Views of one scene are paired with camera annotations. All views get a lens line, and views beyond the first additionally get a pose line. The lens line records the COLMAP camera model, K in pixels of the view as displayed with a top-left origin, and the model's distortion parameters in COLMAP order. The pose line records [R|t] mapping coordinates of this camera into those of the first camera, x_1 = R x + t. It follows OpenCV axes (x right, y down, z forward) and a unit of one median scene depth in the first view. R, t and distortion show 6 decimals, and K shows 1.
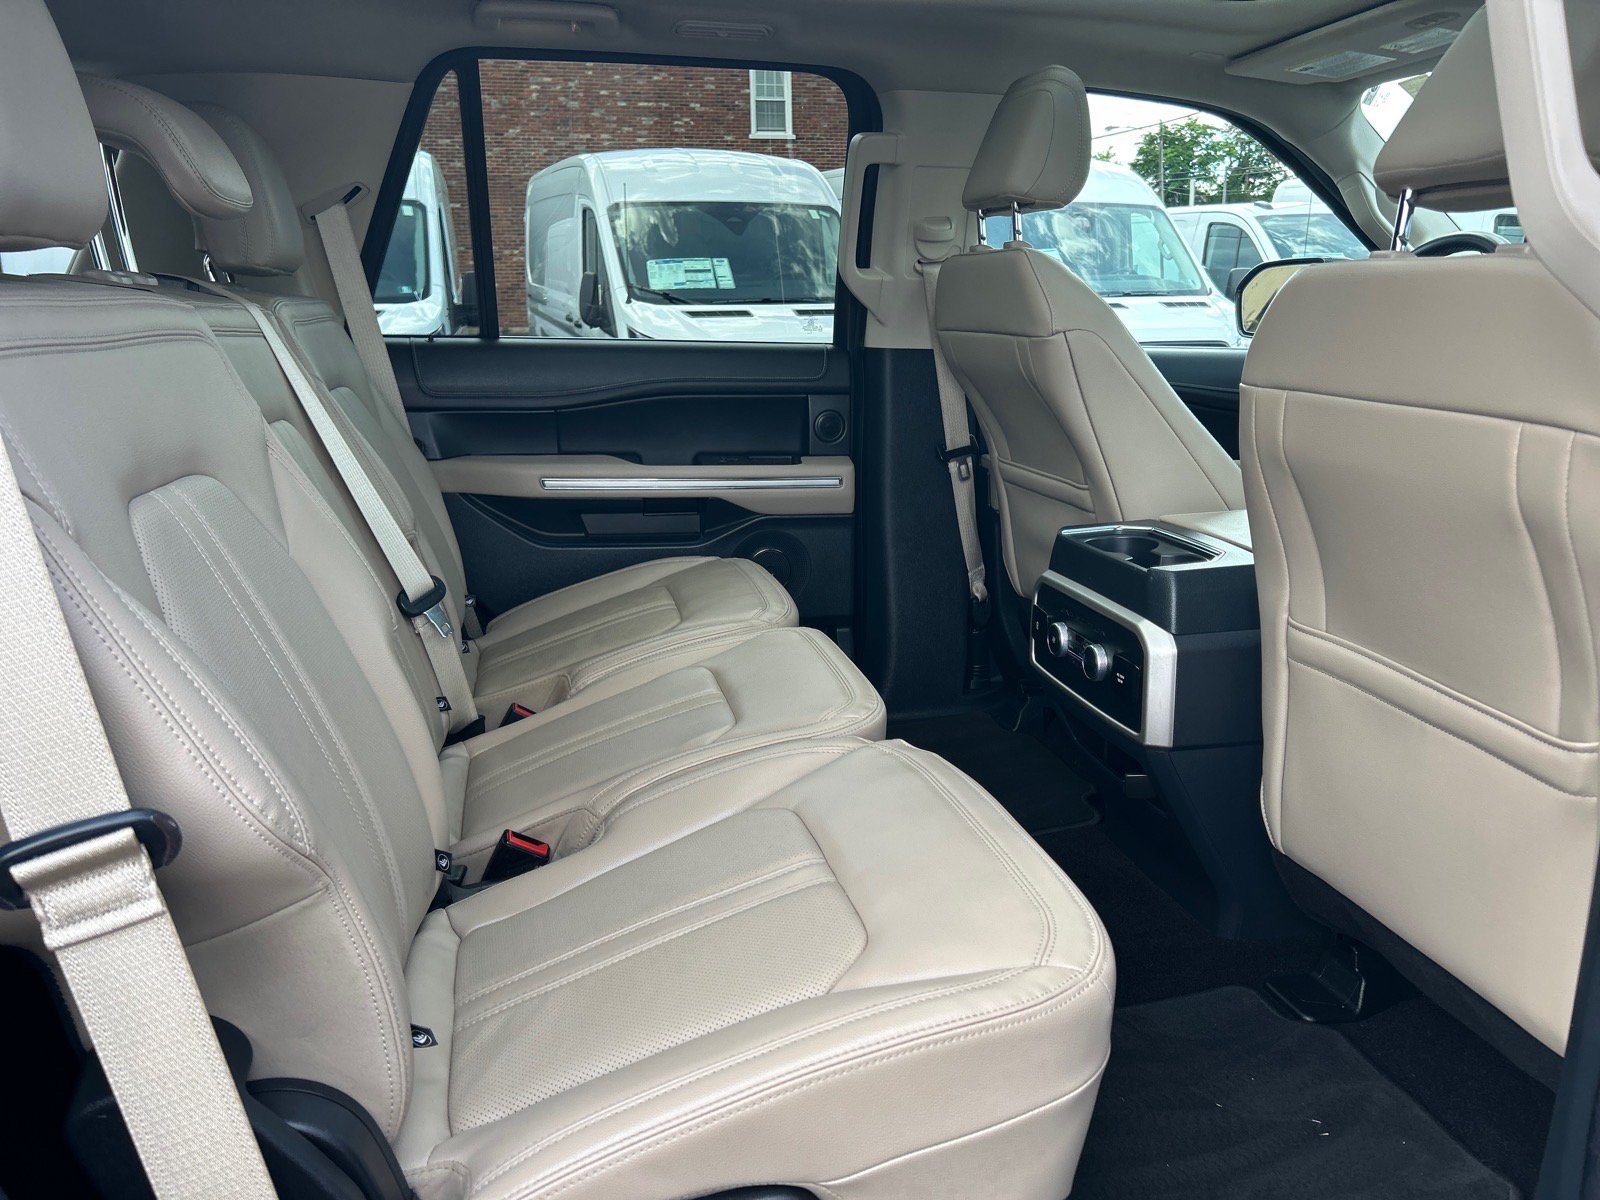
lens RADIAL K [[1199.2, 0, 800.0], [0, 1199.2, 627.8], [0, 0, 1]] dist [0.093792, -0.144976]
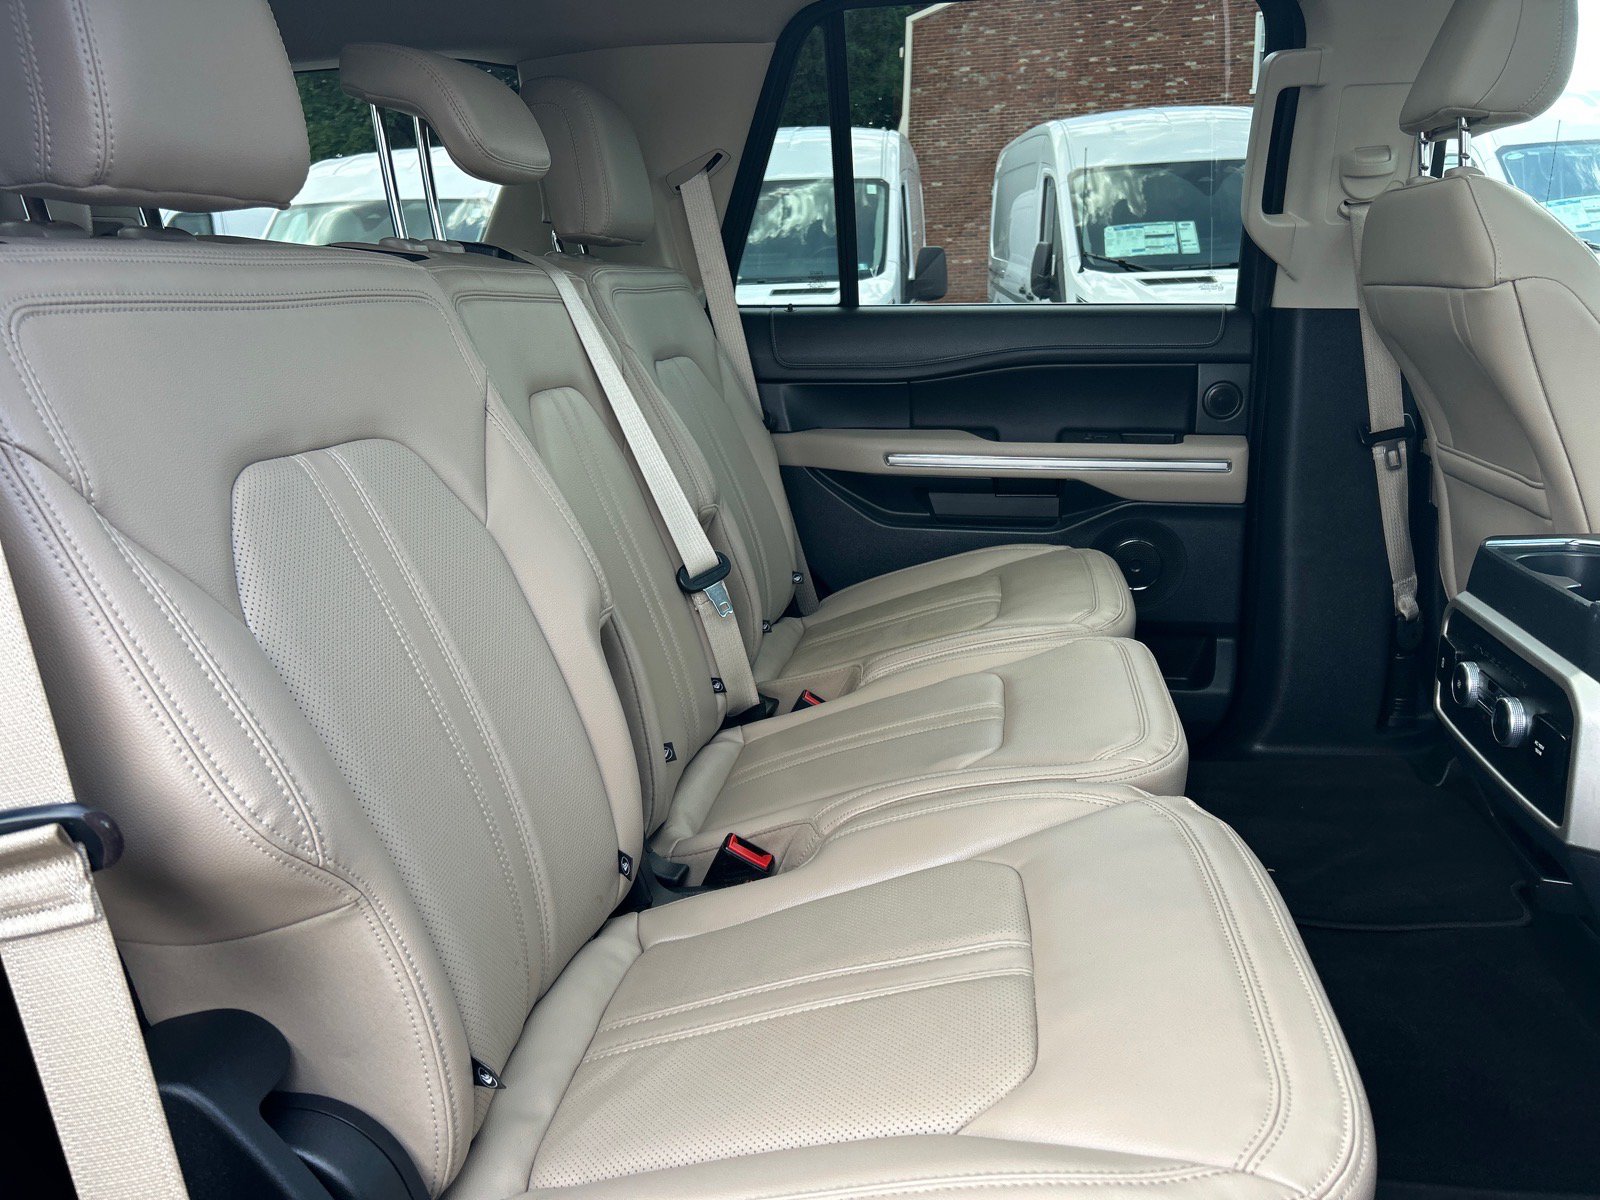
lens RADIAL K [[1198.7, 0, 800.0], [0, 1198.7, 600.0], [0, 0, 1]] dist [0.065410, -0.086741]
pose [[0.925701, 0.076045, -0.370533, 0.086369], [-0.076722, 0.996969, 0.012936, -0.017146], [0.370394, 0.016453, 0.928729, 0.109433]]
